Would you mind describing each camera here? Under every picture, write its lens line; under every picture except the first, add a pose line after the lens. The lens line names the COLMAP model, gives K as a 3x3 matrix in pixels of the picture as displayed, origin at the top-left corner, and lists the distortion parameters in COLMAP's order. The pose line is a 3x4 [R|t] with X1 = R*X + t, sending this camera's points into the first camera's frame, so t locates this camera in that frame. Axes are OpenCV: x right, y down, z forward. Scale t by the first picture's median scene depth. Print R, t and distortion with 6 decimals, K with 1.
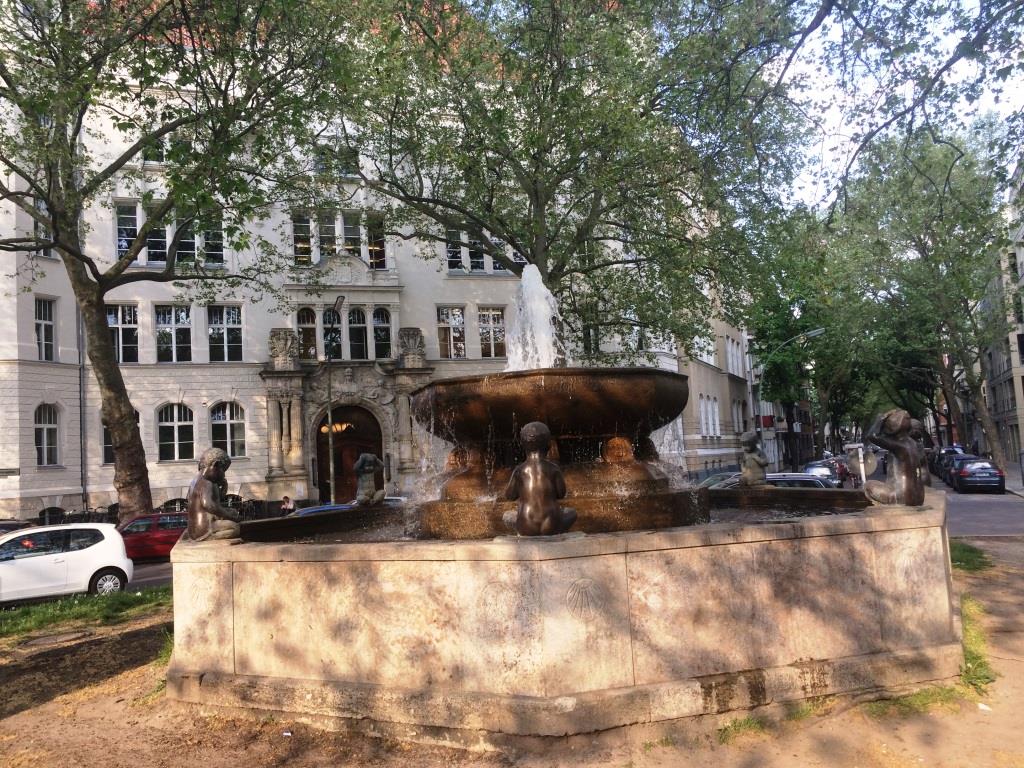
lens RADIAL K [[867.8, 0, 512.0], [0, 867.8, 384.0], [0, 0, 1]] dist [0.088341, -0.104691]
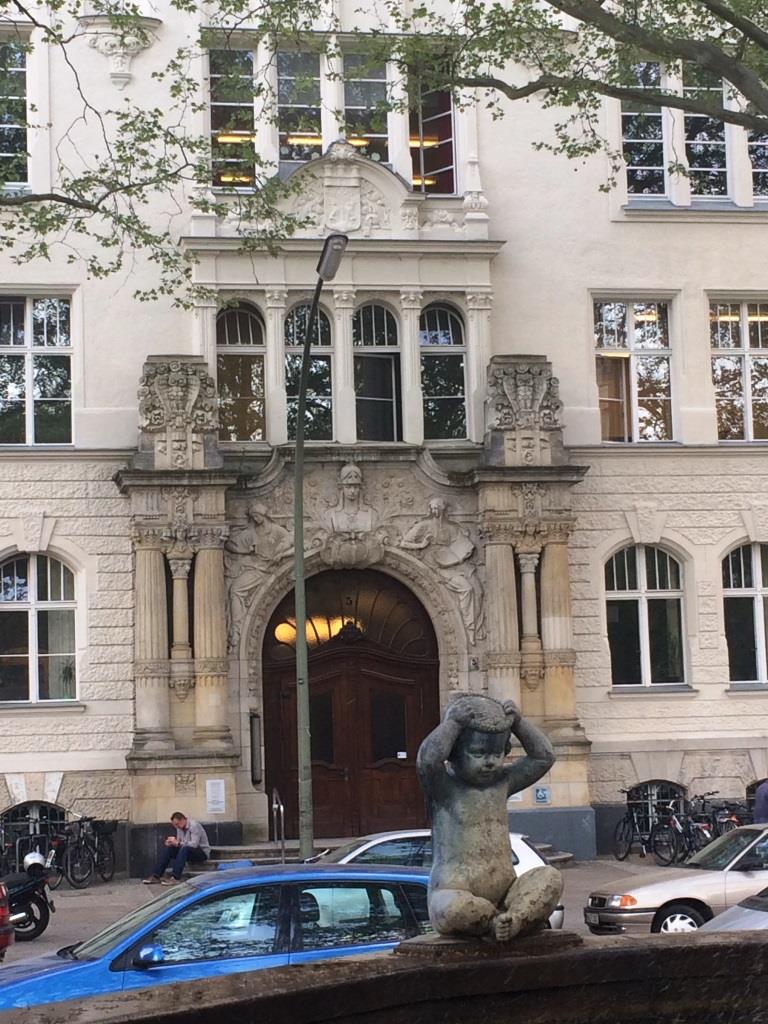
lens RADIAL K [[2137.1, 0, 384.0], [0, 2137.1, 512.0], [0, 0, 1]] dist [0.041098, 0.134595]
pose [[0.985808, 0.009976, -0.167582, -0.024365], [-0.012481, 0.999825, -0.013902, 0.013544], [0.167414, 0.015796, 0.985760, 0.123001]]
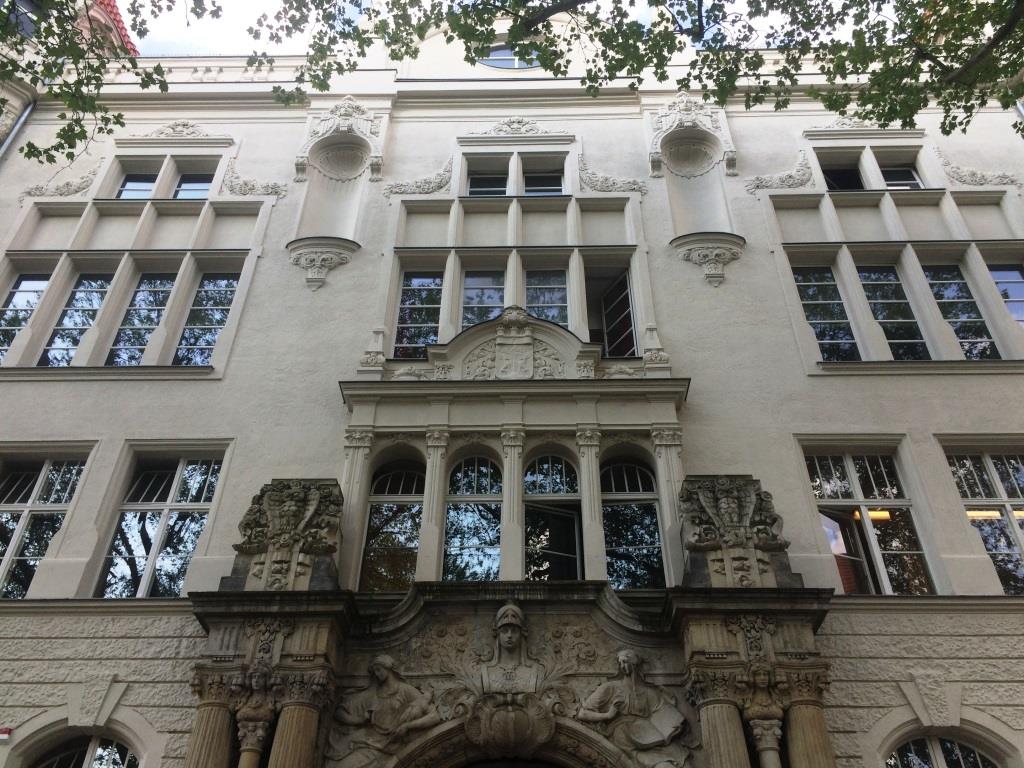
lens RADIAL K [[867.8, 0, 512.0], [0, 867.8, 384.0], [0, 0, 1]] dist [0.088341, -0.104691]
pose [[0.929437, -0.185363, -0.319043, -0.083742], [-0.030973, 0.822411, -0.568050, 0.083279], [0.367680, 0.537849, 0.758637, 0.748097]]
